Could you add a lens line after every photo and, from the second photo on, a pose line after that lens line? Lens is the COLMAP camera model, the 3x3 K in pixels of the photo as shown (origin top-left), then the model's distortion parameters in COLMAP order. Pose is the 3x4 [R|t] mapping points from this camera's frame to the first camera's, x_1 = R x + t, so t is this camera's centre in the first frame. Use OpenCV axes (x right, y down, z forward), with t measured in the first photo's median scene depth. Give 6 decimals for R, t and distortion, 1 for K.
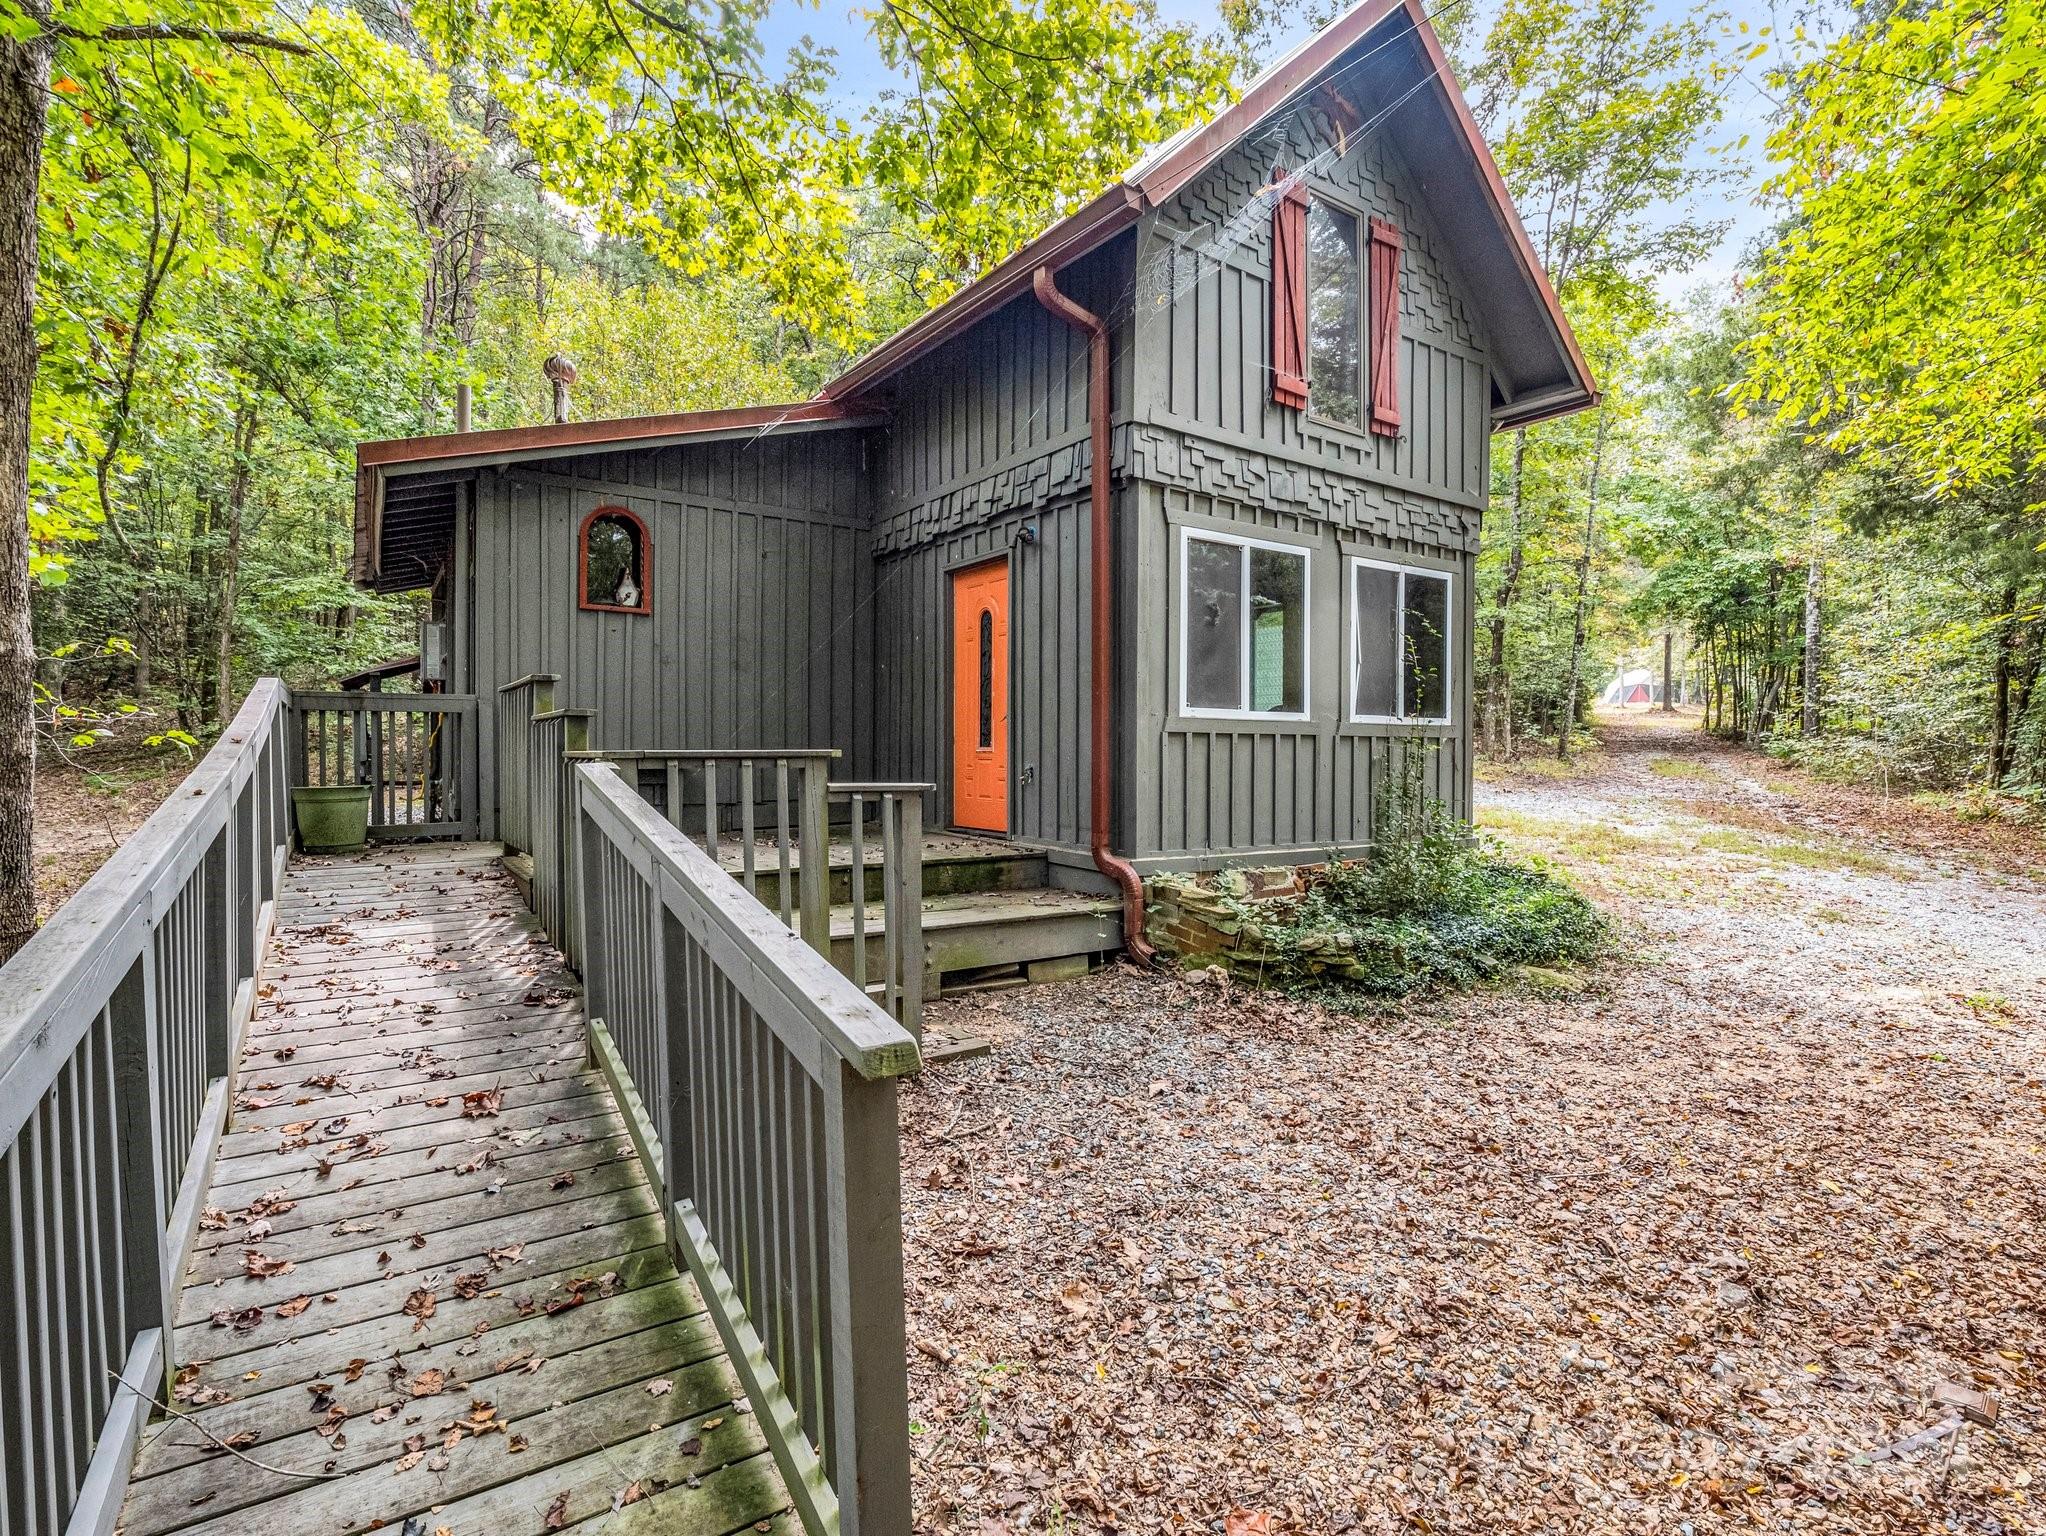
lens RADIAL K [[1024.8, 0, 1022.5], [0, 1024.8, 770.4], [0, 0, 1]] dist [-0.002180, -0.000115]
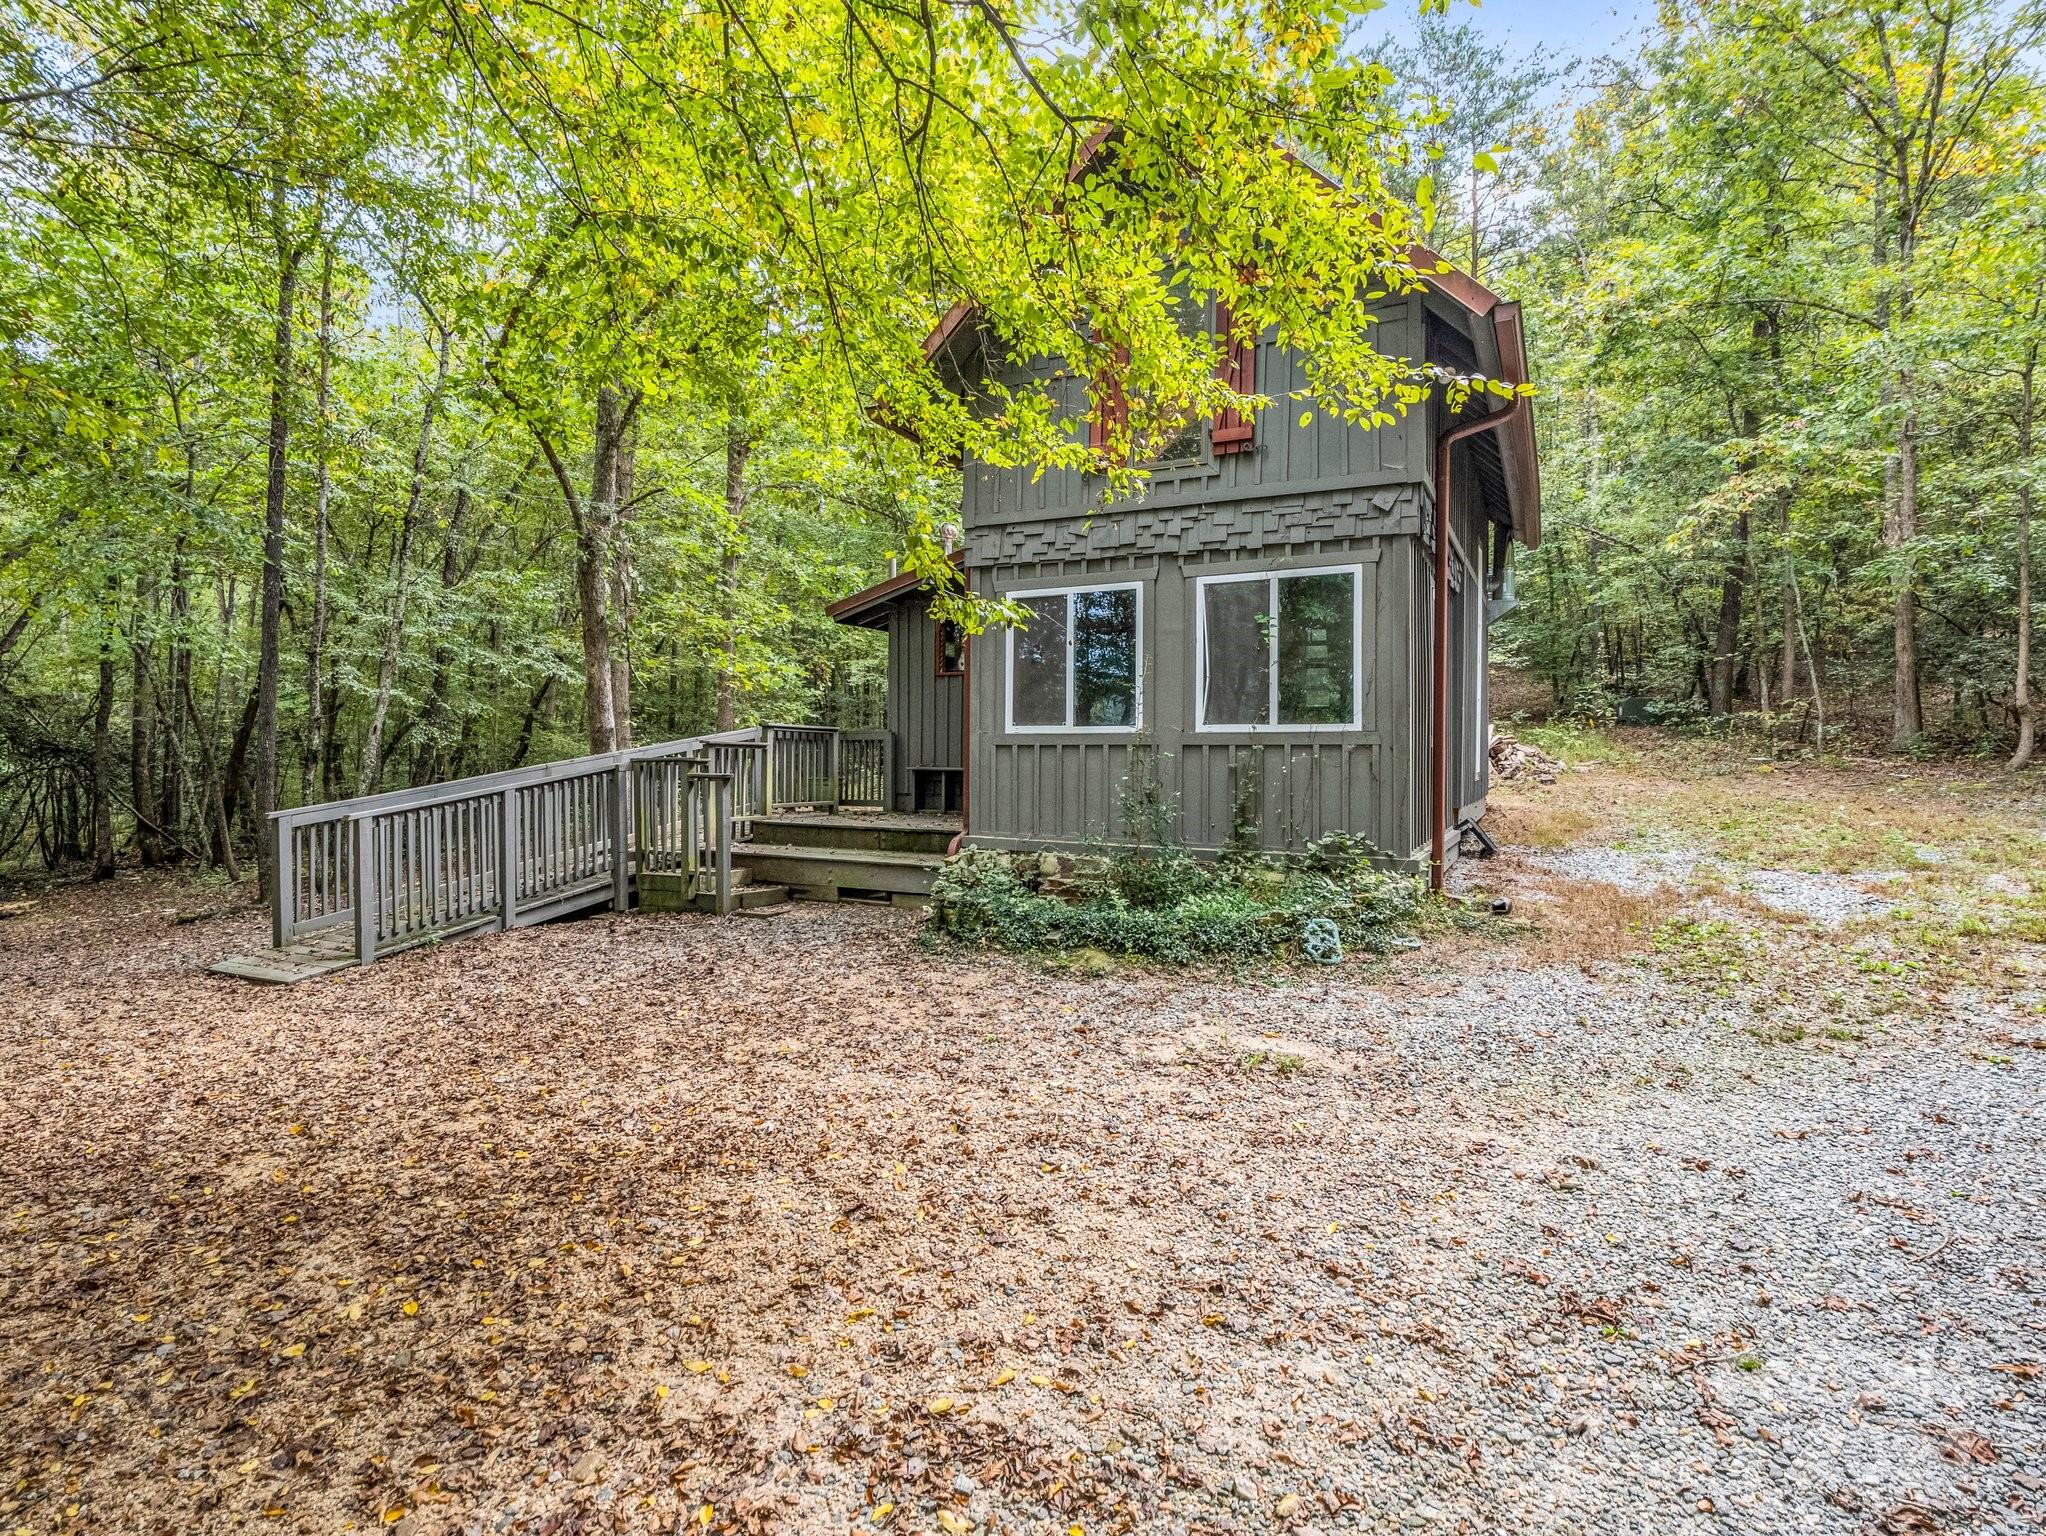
lens RADIAL K [[1057.0, 0, 1024.5], [0, 1057.0, 771.3], [0, 0, 1]] dist [0.001351, 0.000031]
pose [[0.466599, 0.002846, -0.884465, 1.238818], [-0.022166, 0.999718, -0.008477, 0.007909], [0.884191, 0.023561, 0.466530, 0.332959]]
